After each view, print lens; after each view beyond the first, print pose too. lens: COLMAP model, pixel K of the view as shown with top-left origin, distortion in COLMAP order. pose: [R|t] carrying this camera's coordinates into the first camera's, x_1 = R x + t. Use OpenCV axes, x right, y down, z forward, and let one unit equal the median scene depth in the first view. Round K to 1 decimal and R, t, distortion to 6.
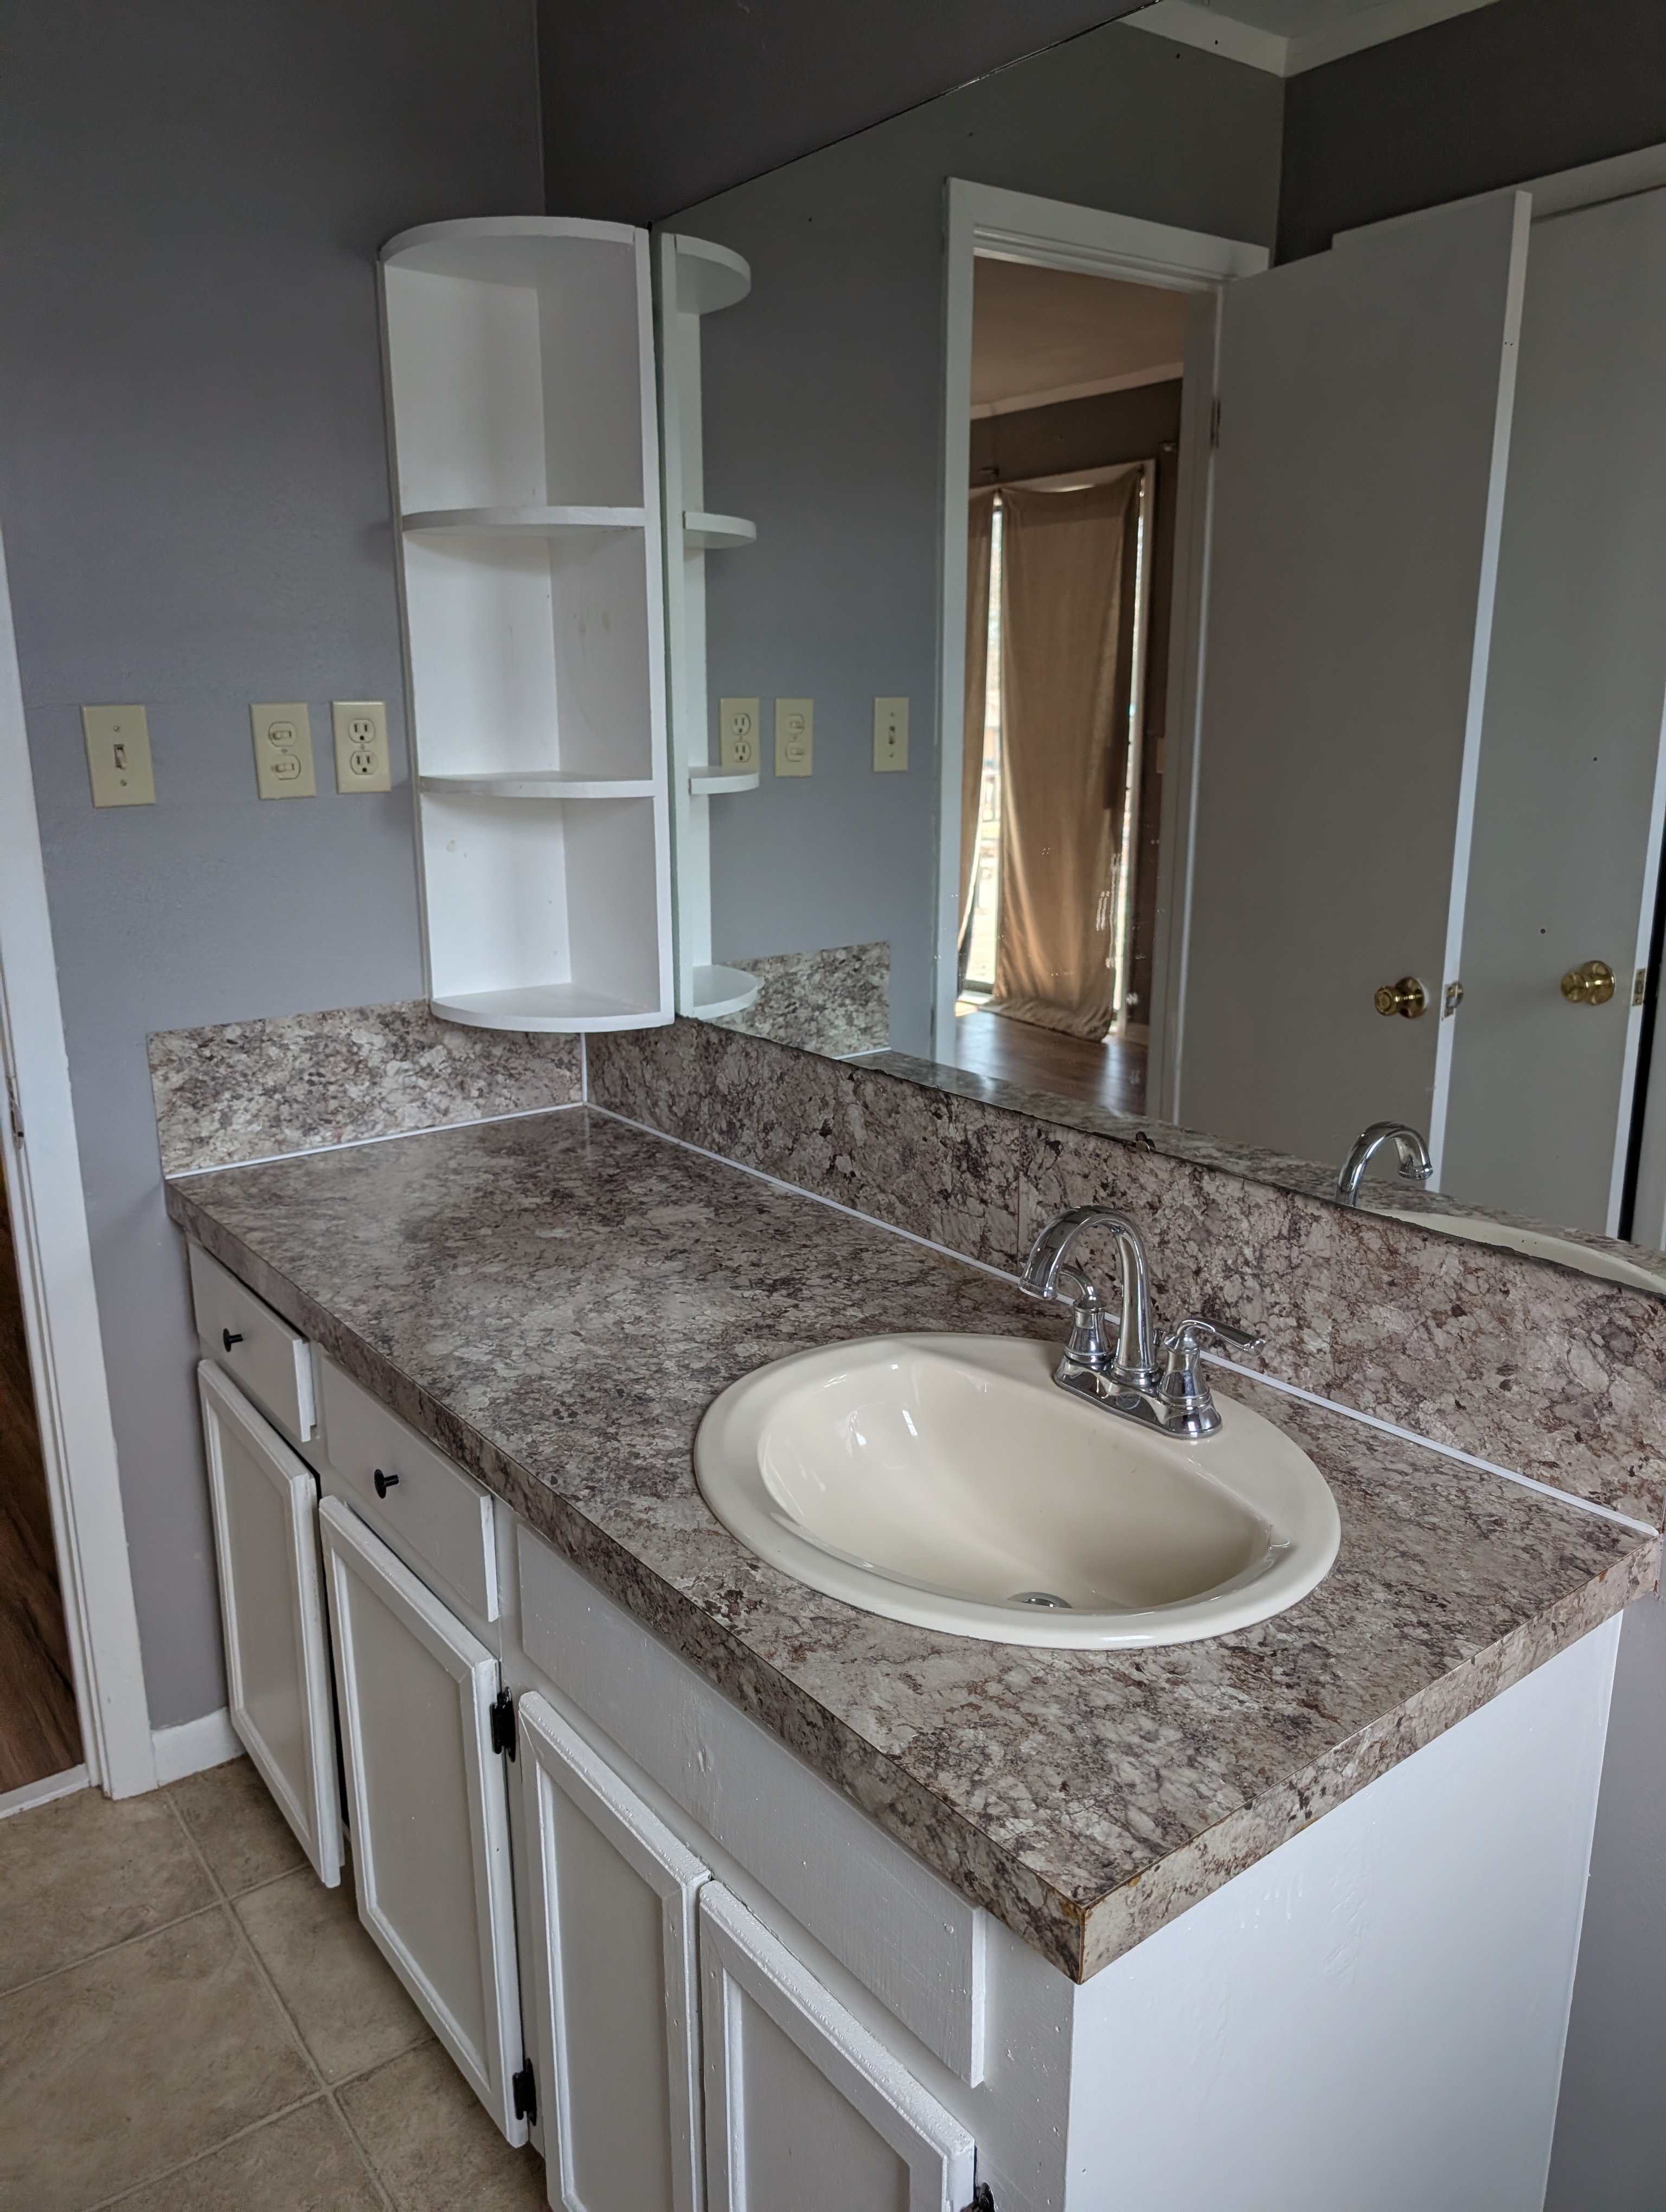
lens RADIAL K [[1594.1, 0, 900.3], [0, 1594.1, 1095.5], [0, 0, 1]] dist [0.022231, -0.018758]
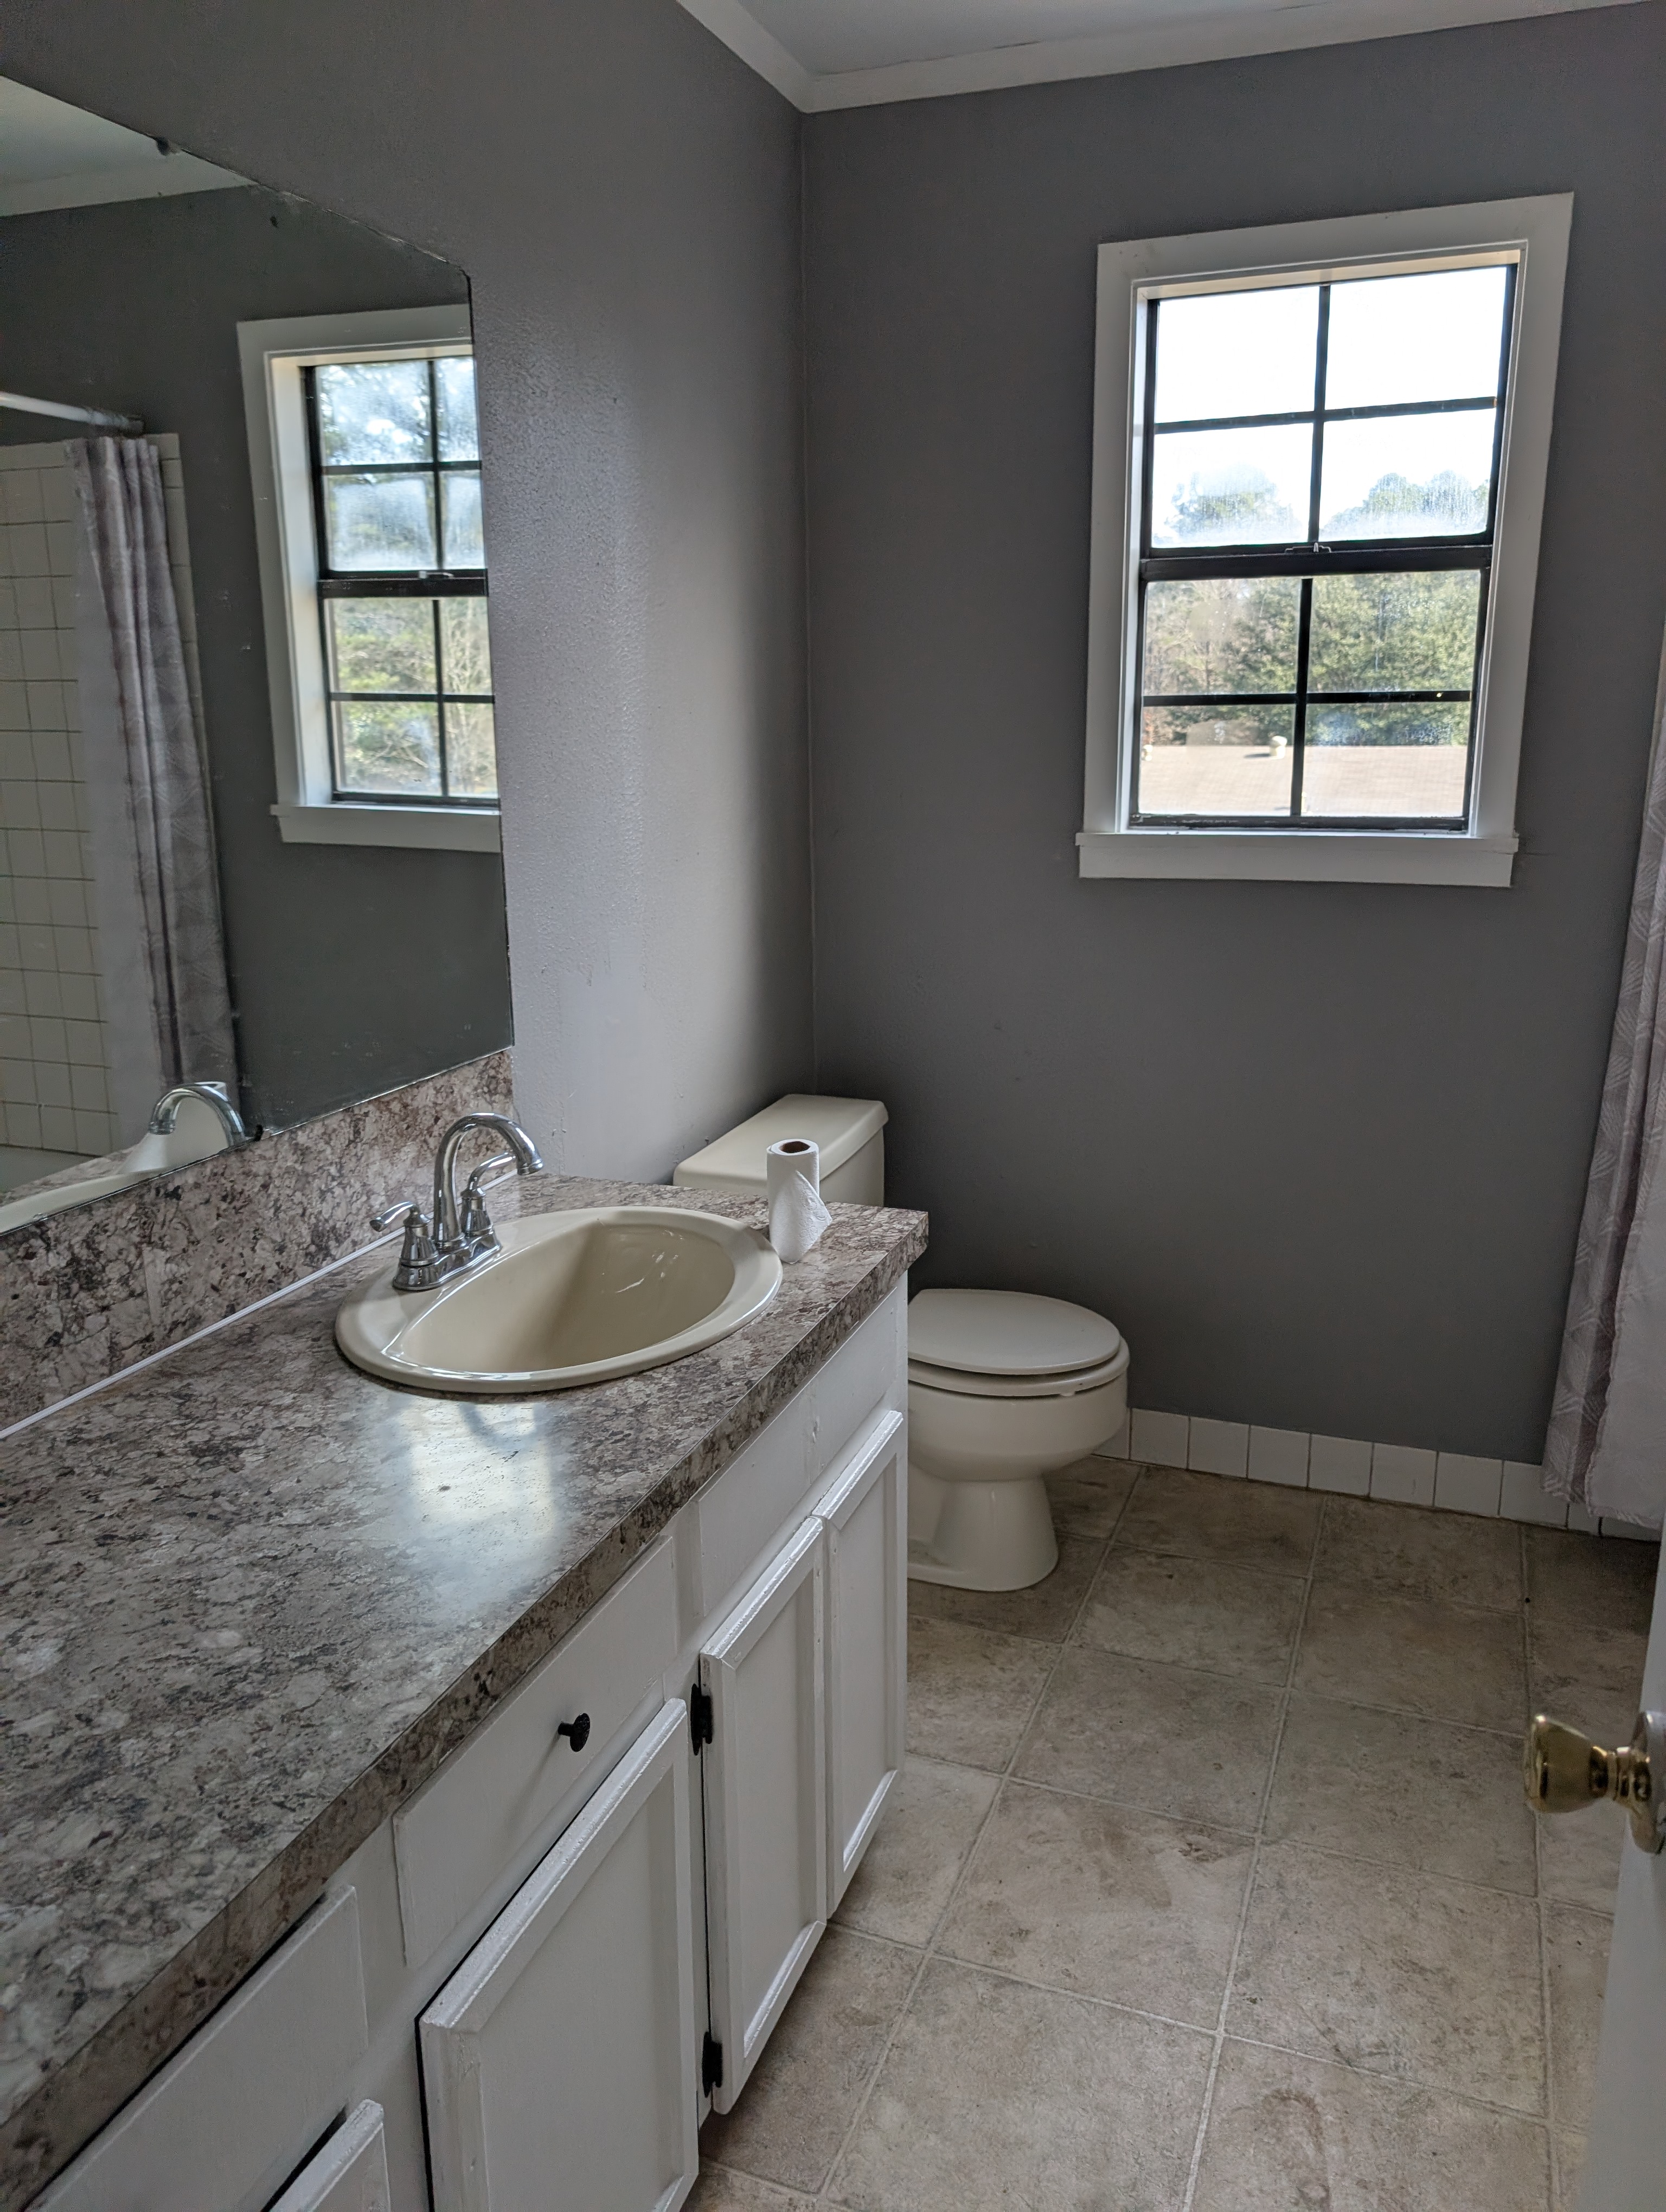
lens RADIAL K [[1594.1, 0, 838.8], [0, 1594.1, 1106.8], [0, 0, 1]] dist [0.022231, -0.018758]
pose [[-0.501793, -0.215603, 0.837687, -0.919089], [0.213423, 0.907636, 0.361451, -0.284804], [-0.838245, 0.360156, -0.409431, 1.013936]]
